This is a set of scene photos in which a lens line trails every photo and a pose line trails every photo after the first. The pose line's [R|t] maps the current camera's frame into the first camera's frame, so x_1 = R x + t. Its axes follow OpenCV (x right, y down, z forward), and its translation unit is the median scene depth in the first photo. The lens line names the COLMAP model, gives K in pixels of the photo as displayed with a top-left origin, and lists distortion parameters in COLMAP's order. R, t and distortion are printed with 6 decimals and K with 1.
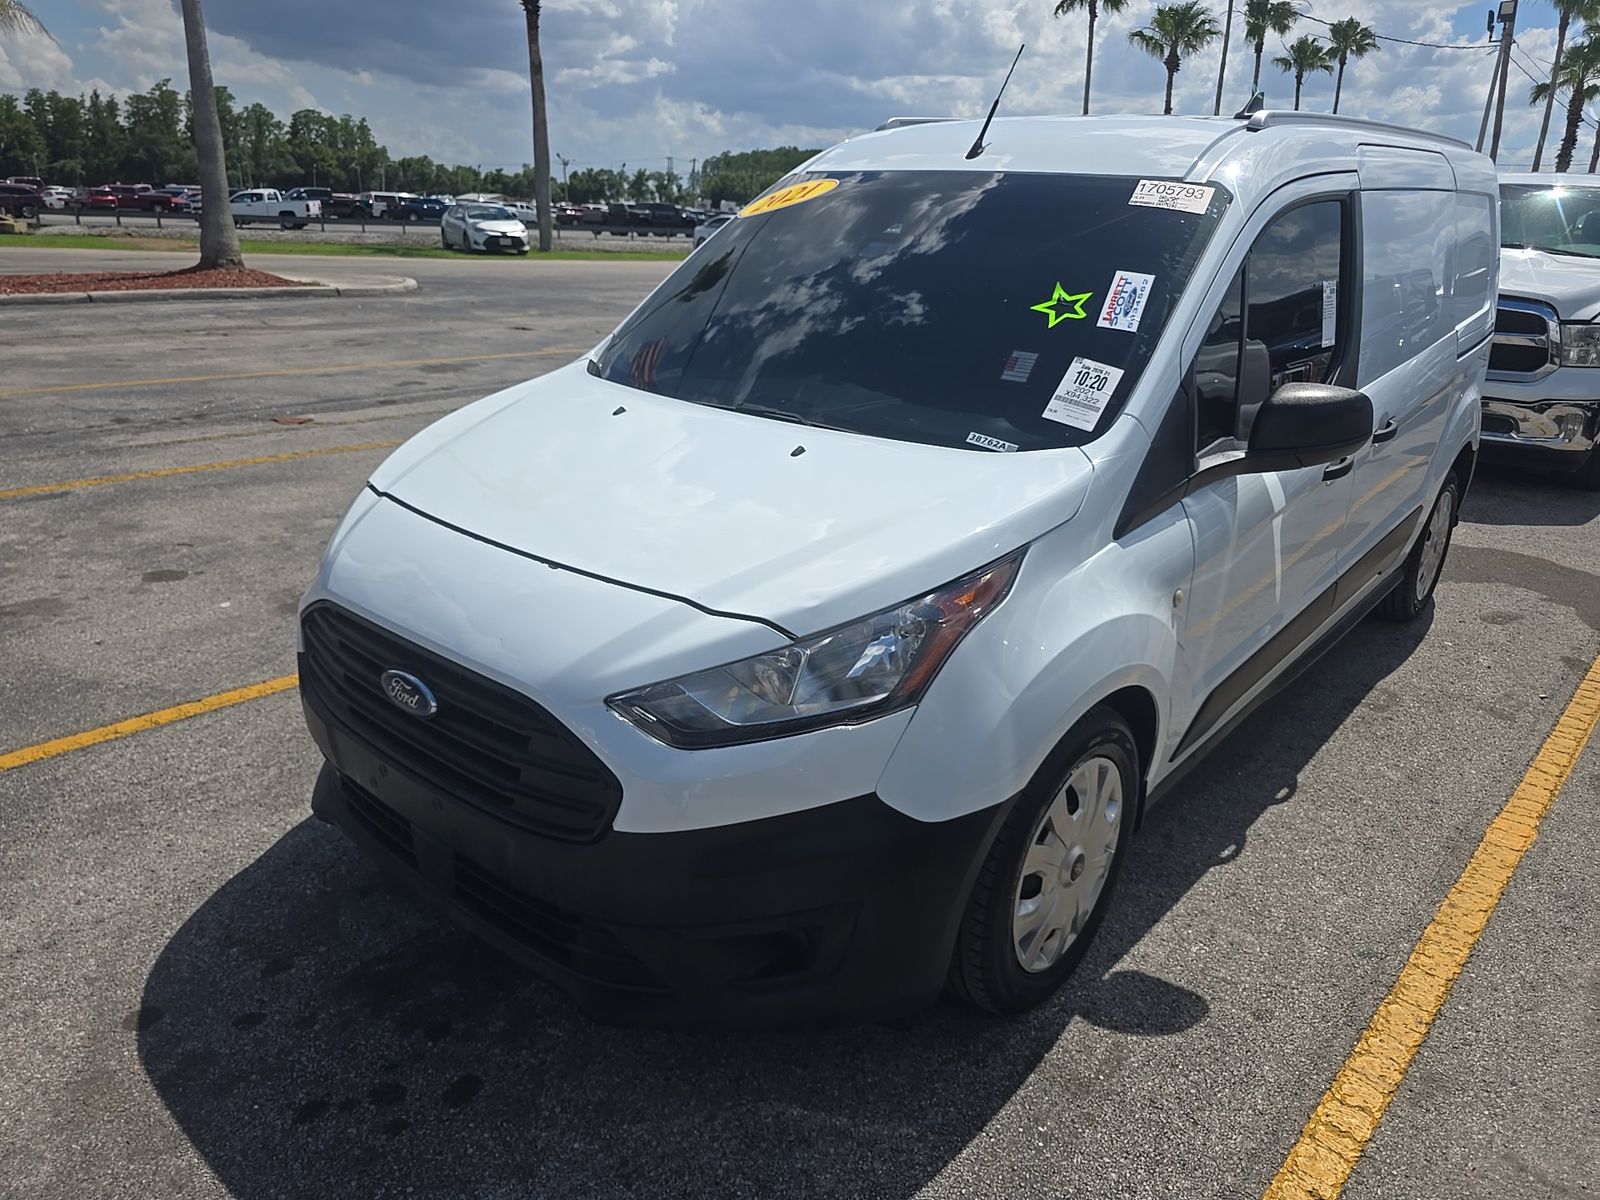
lens RADIAL K [[1096.8, 0, 800.0], [0, 1096.8, 600.0], [0, 0, 1]] dist [0.039097, -0.040109]
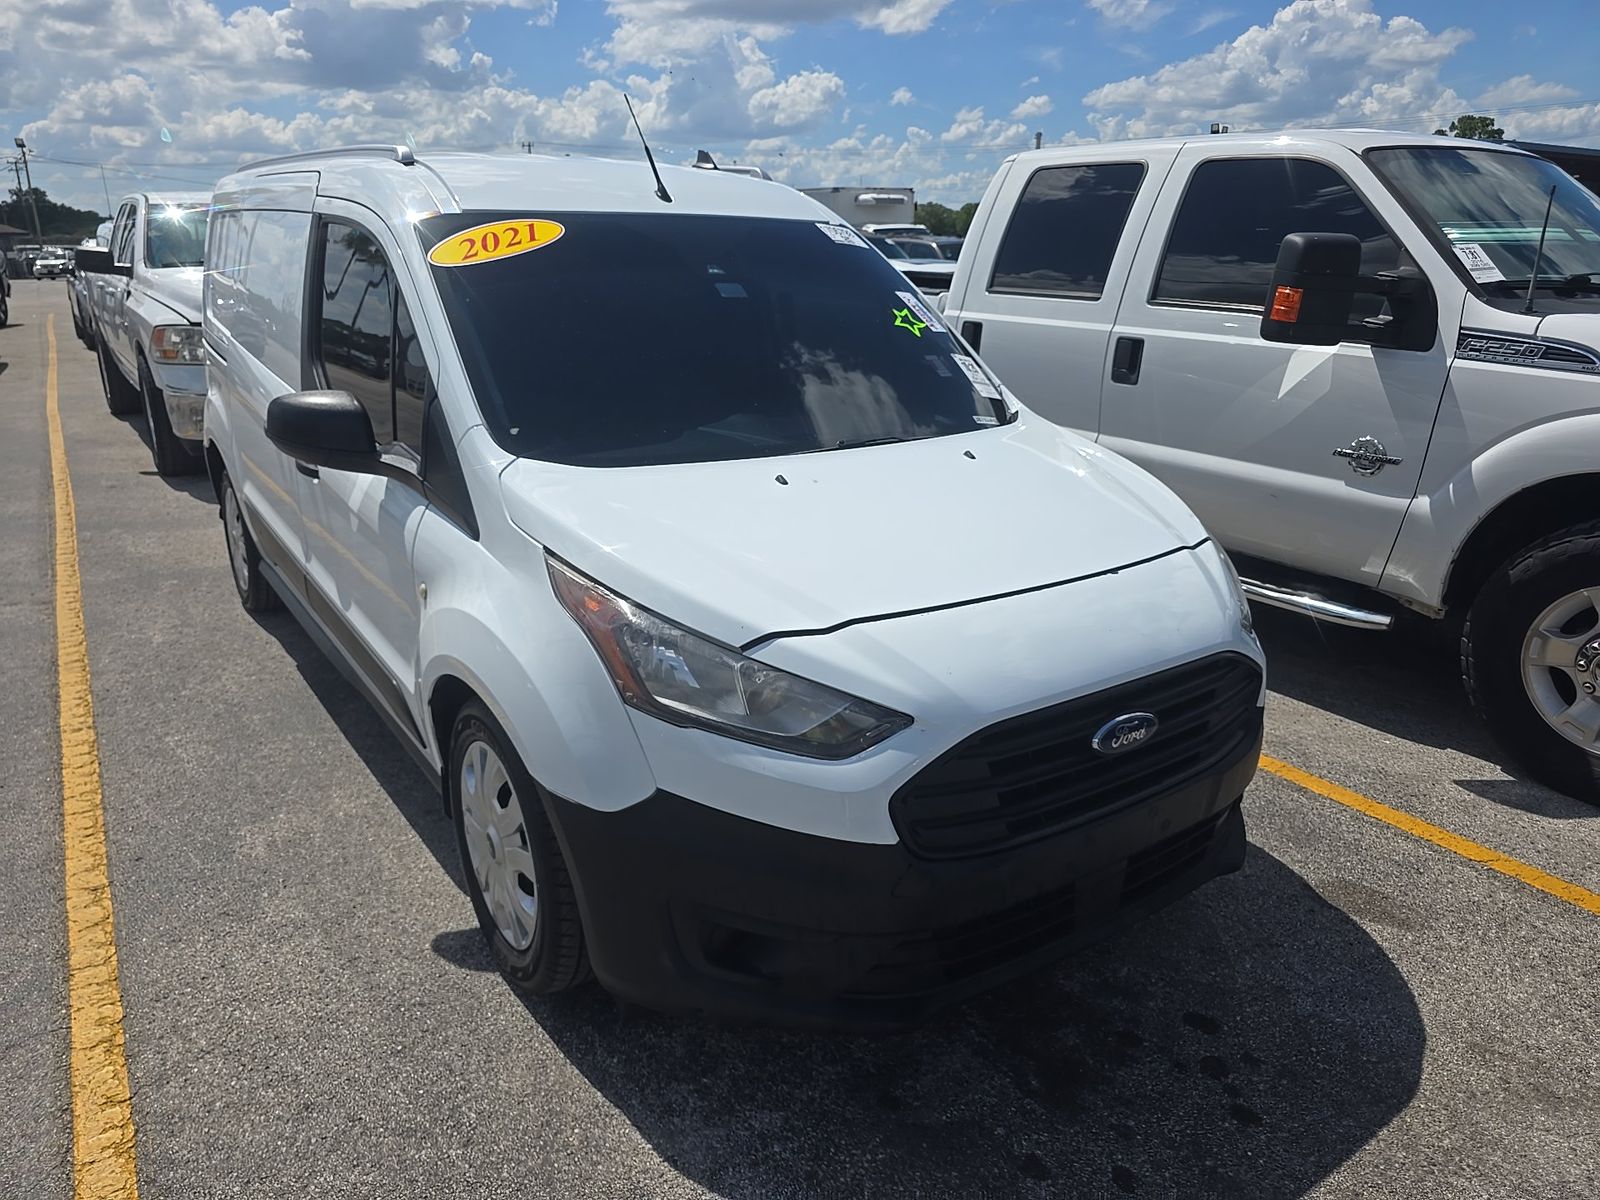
lens RADIAL K [[1096.8, 0, 800.0], [0, 1096.8, 600.0], [0, 0, 1]] dist [0.039097, -0.040109]
pose [[0.244949, -0.327721, 0.912469, -1.177533], [0.331165, 0.912817, 0.238946, -0.334838], [-0.911224, 0.243648, 0.332124, 0.797210]]
